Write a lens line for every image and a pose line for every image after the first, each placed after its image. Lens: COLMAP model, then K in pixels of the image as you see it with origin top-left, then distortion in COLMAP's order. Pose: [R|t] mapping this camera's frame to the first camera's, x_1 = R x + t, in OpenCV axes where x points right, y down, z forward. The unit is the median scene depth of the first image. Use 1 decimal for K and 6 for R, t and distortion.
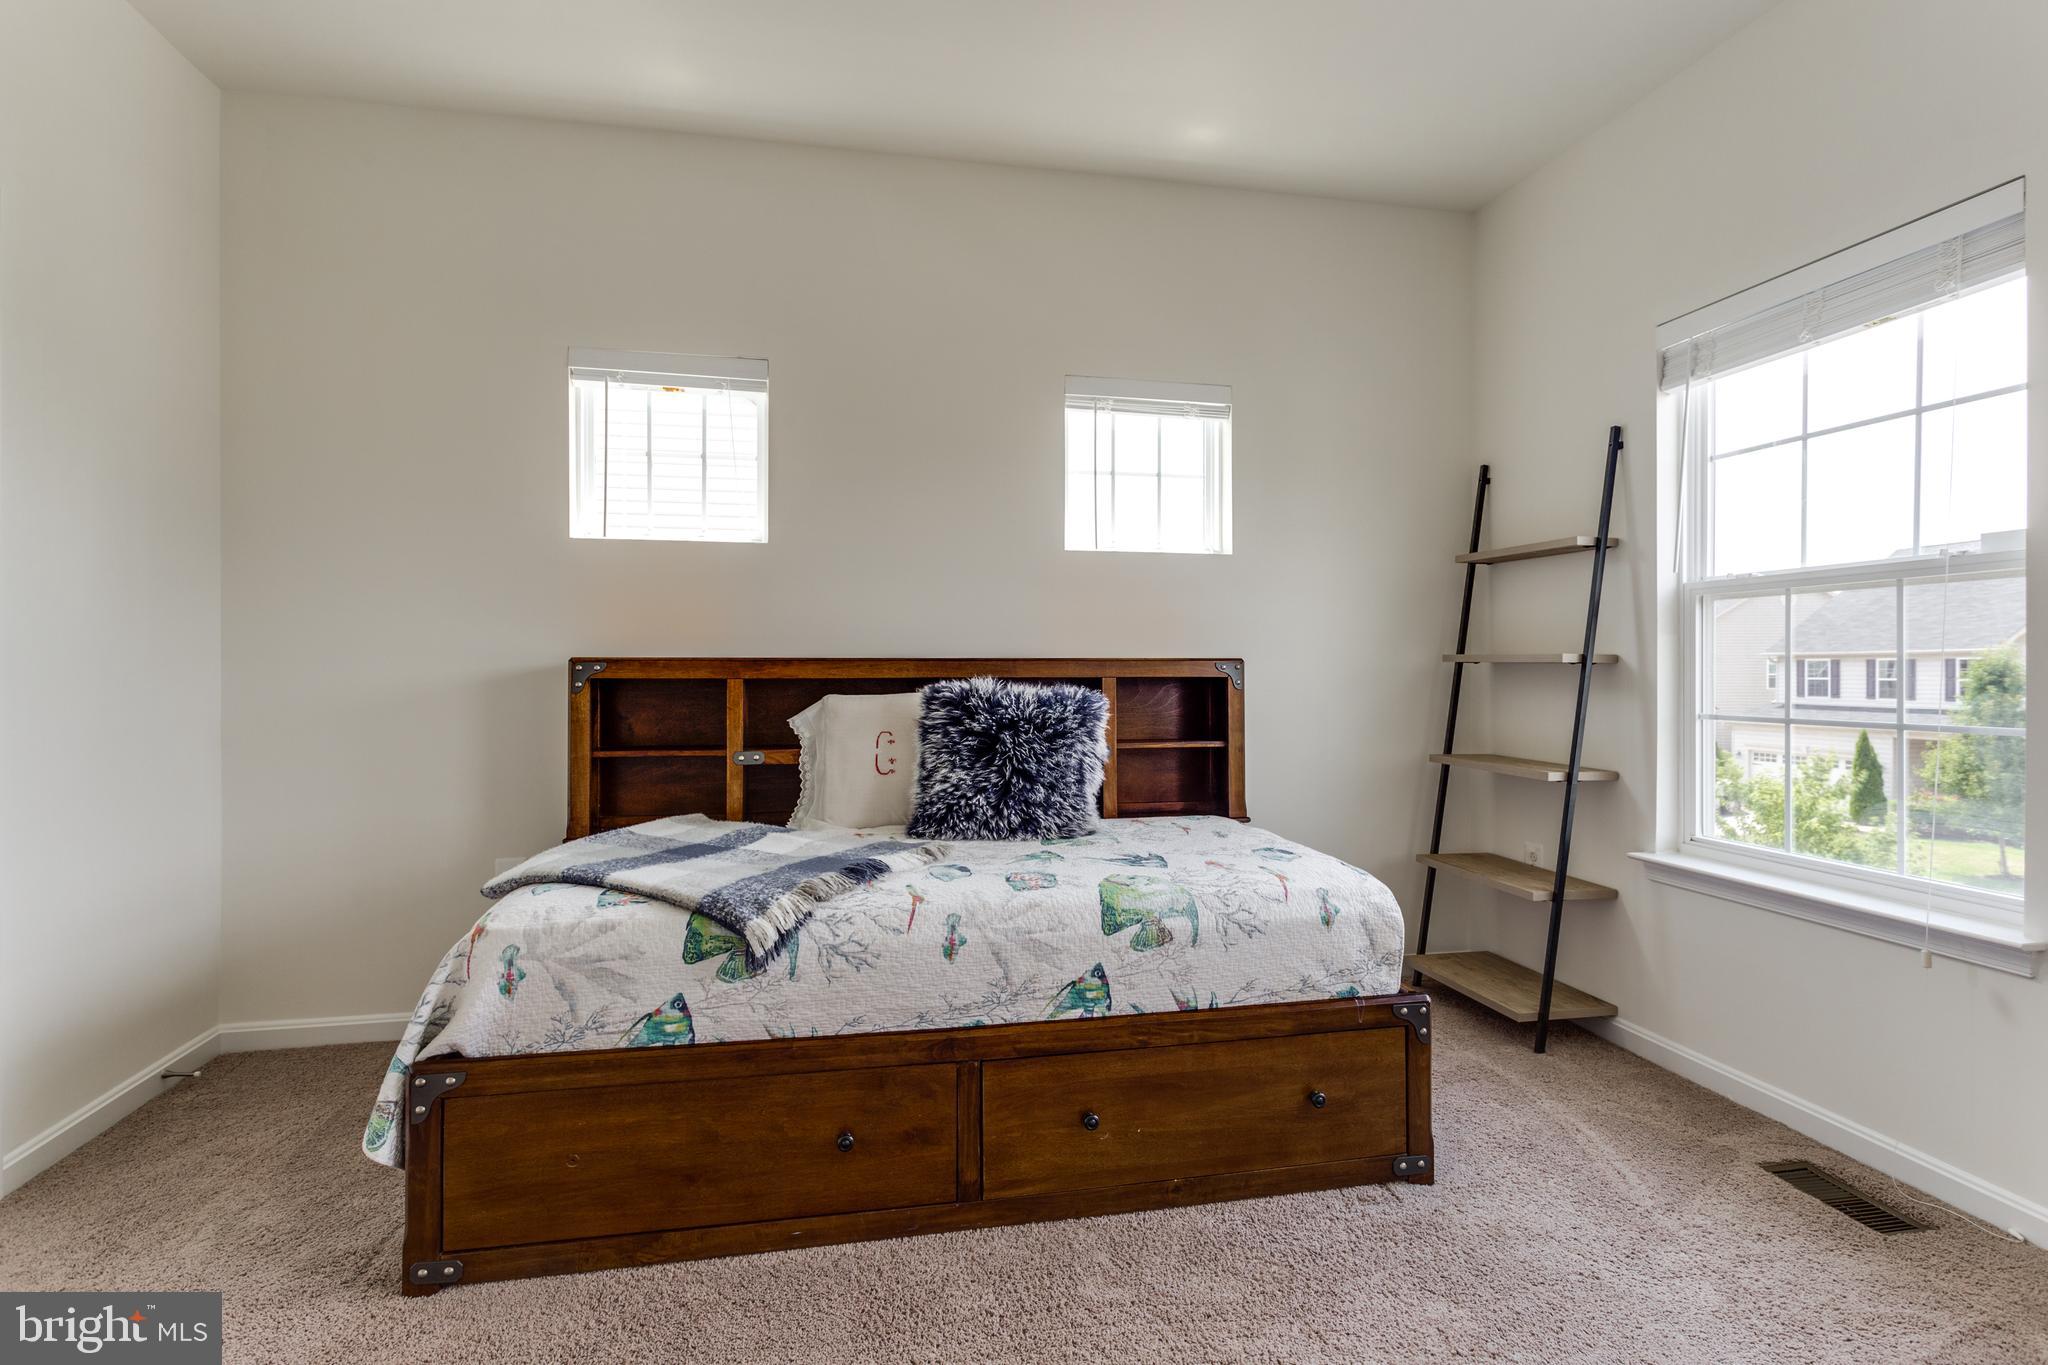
lens RADIAL K [[985.5, 0, 1015.1], [0, 985.5, 671.8], [0, 0, 1]] dist [0.006099, -0.000404]
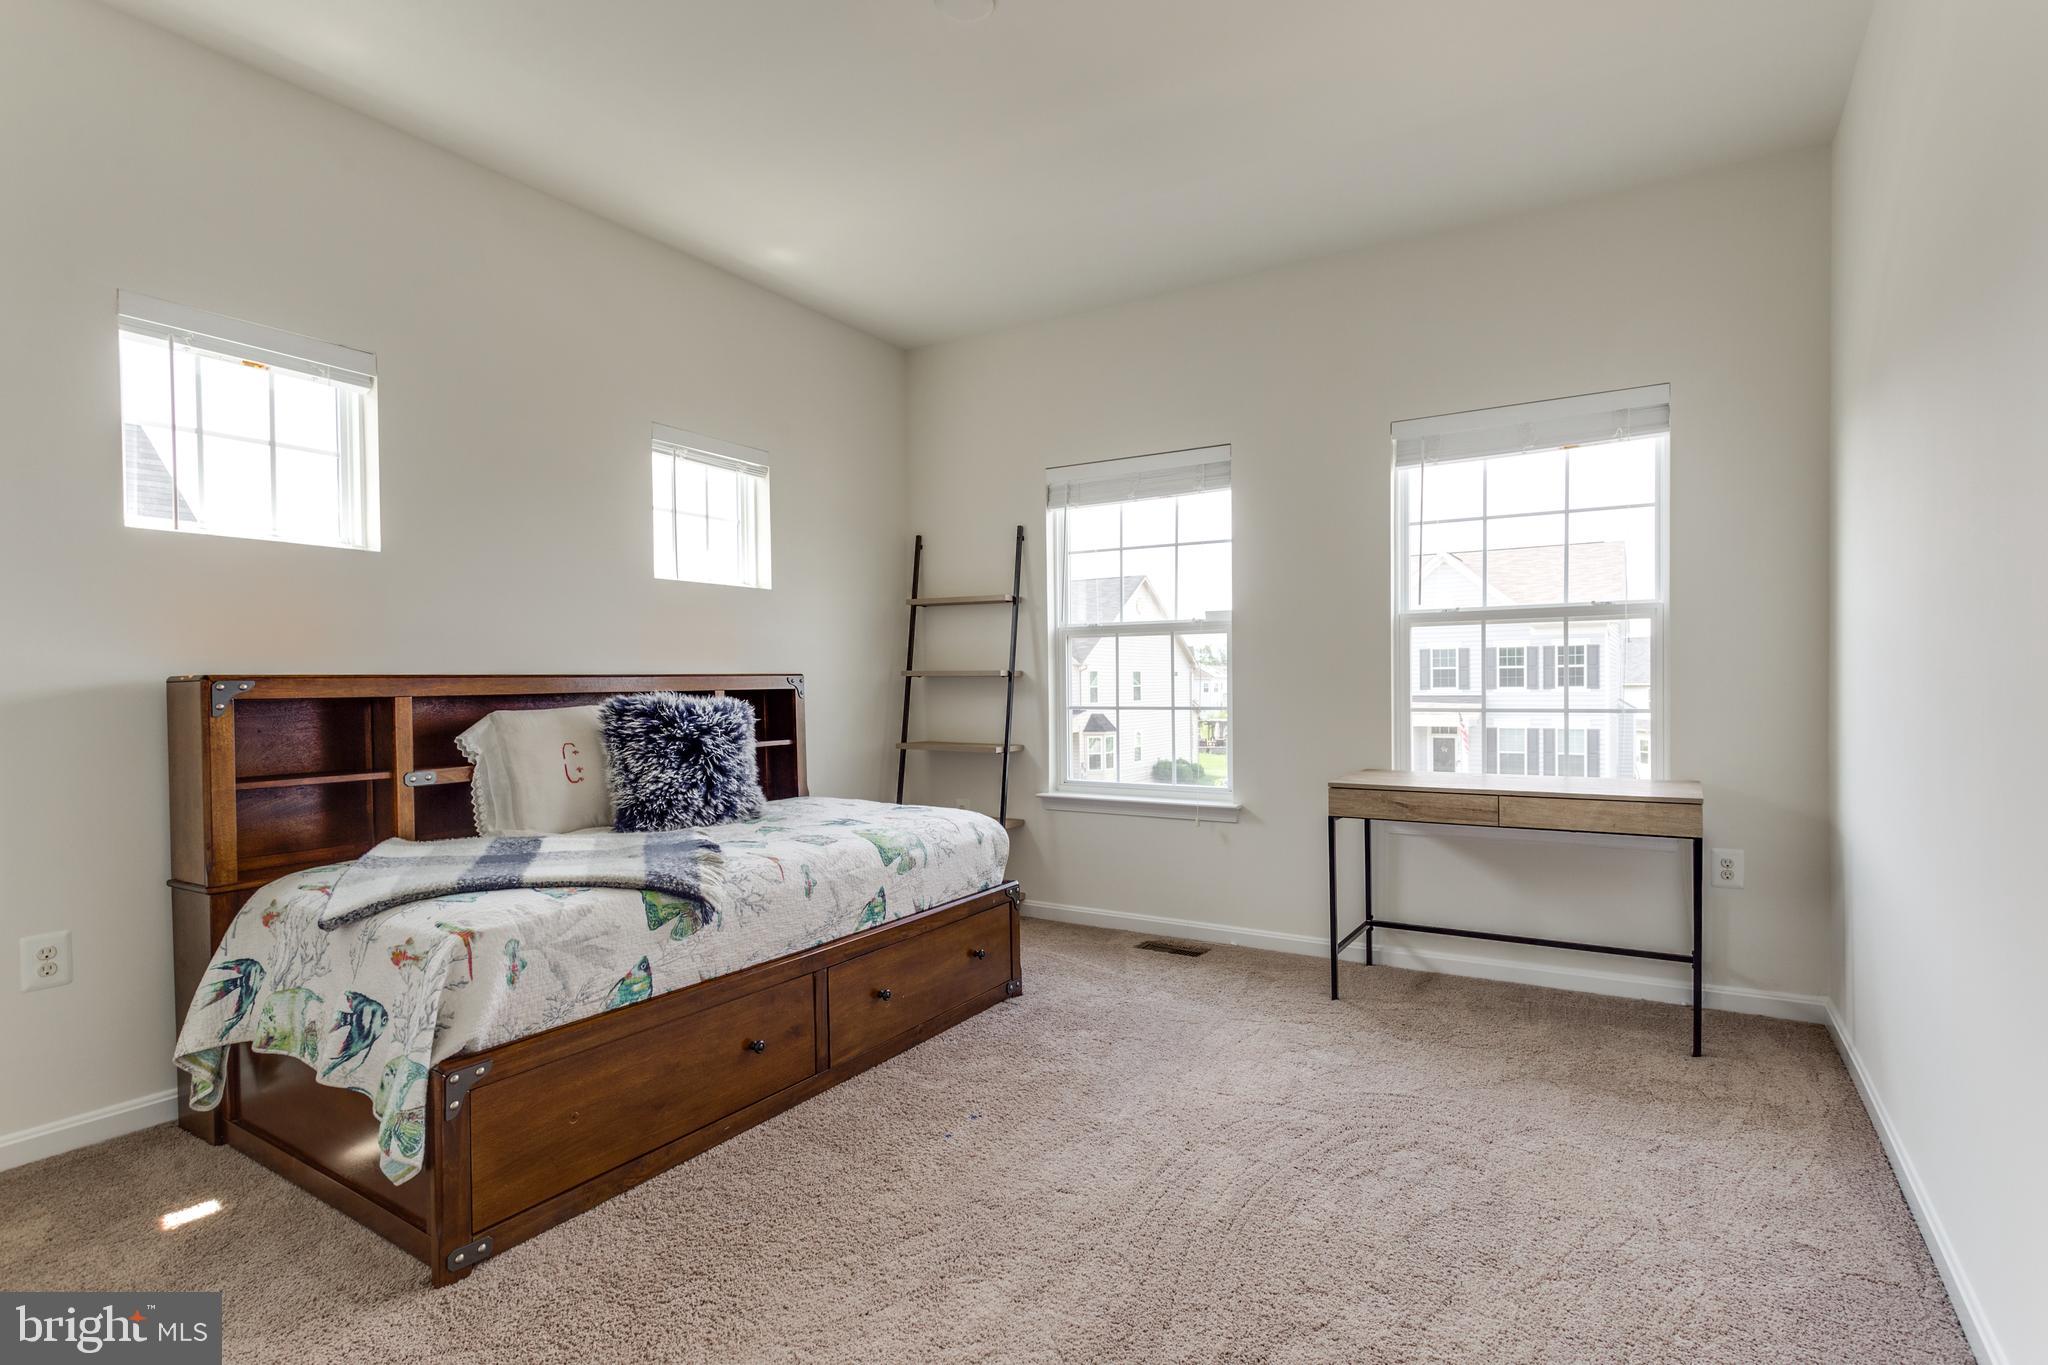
lens RADIAL K [[985.5, 0, 1042.5], [0, 985.5, 688.9], [0, 0, 1]] dist [0.006099, -0.000404]
pose [[0.683414, -0.014098, 0.729895, -0.603989], [0.012150, 0.999895, 0.007937, -0.000475], [-0.729930, 0.003444, 0.683514, -0.115194]]
